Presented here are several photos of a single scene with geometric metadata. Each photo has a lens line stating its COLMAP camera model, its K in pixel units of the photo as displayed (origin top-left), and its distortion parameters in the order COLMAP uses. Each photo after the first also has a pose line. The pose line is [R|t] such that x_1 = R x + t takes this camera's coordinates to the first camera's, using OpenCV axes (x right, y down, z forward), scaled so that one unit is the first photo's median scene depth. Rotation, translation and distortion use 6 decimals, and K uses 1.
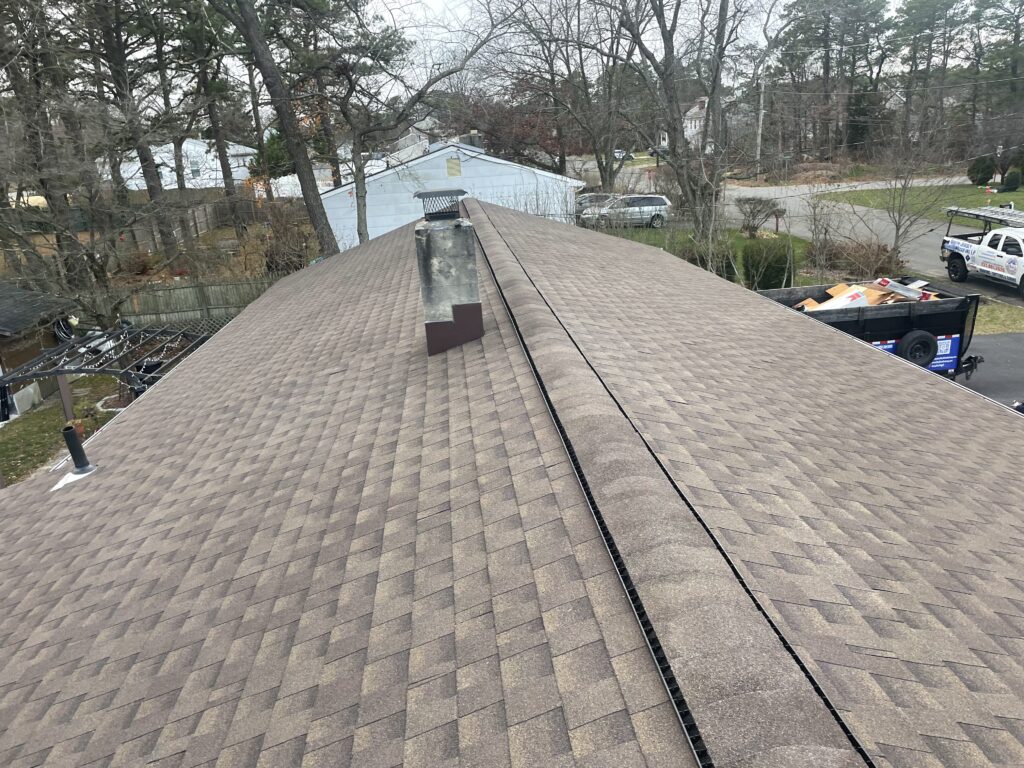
lens RADIAL K [[773.2, 0, 519.4], [0, 773.2, 383.9], [0, 0, 1]] dist [0.065928, -0.095633]
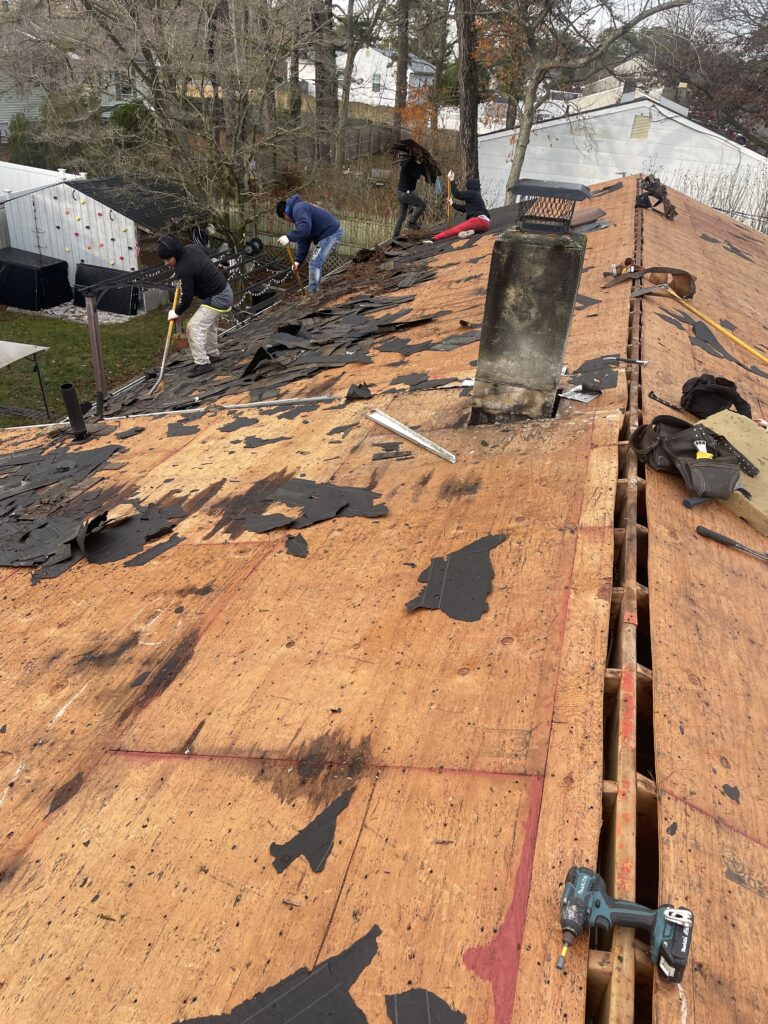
lens RADIAL K [[773.2, 0, 374.4], [0, 773.2, 514.8], [0, 0, 1]] dist [0.065928, -0.095633]
pose [[0.914802, 0.300043, -0.270390, 0.005714], [-0.236983, 0.940831, 0.242233, -0.024688], [0.327072, -0.157517, 0.931779, 0.064044]]
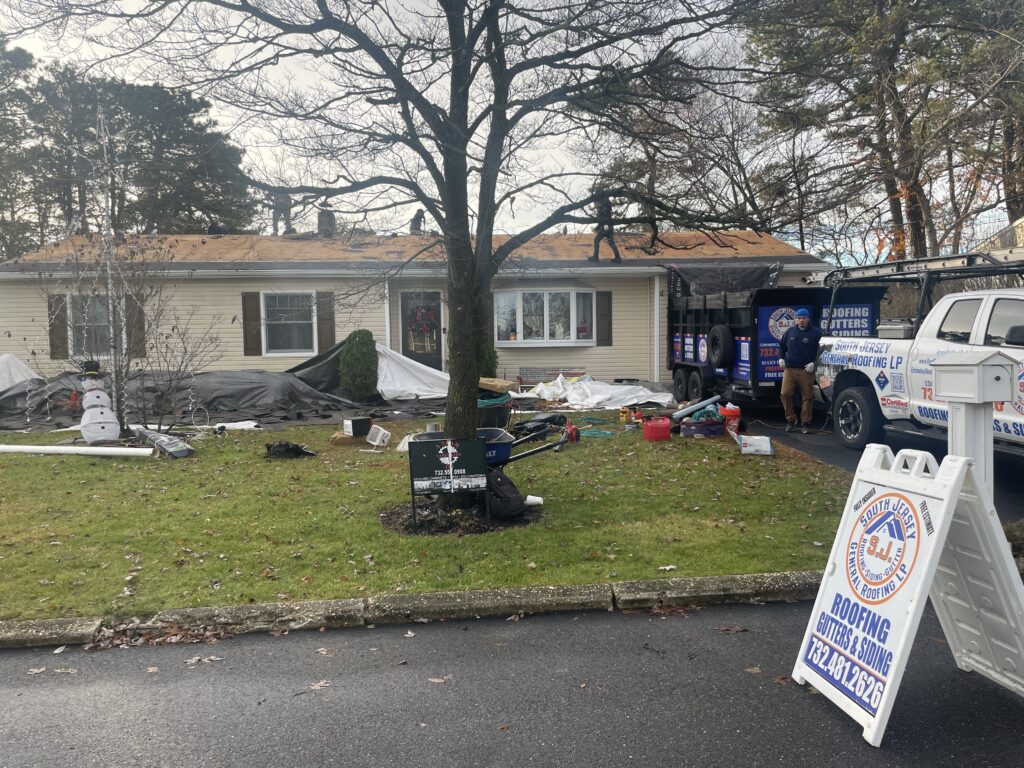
lens RADIAL K [[773.2, 0, 511.5], [0, 773.2, 382.5], [0, 0, 1]] dist [0.065928, -0.095633]
pose [[0.995447, 0.043796, 0.084662, 0.409410], [-0.021239, 0.967779, -0.250905, -0.071458], [-0.092922, 0.247964, 0.964302, 0.735025]]
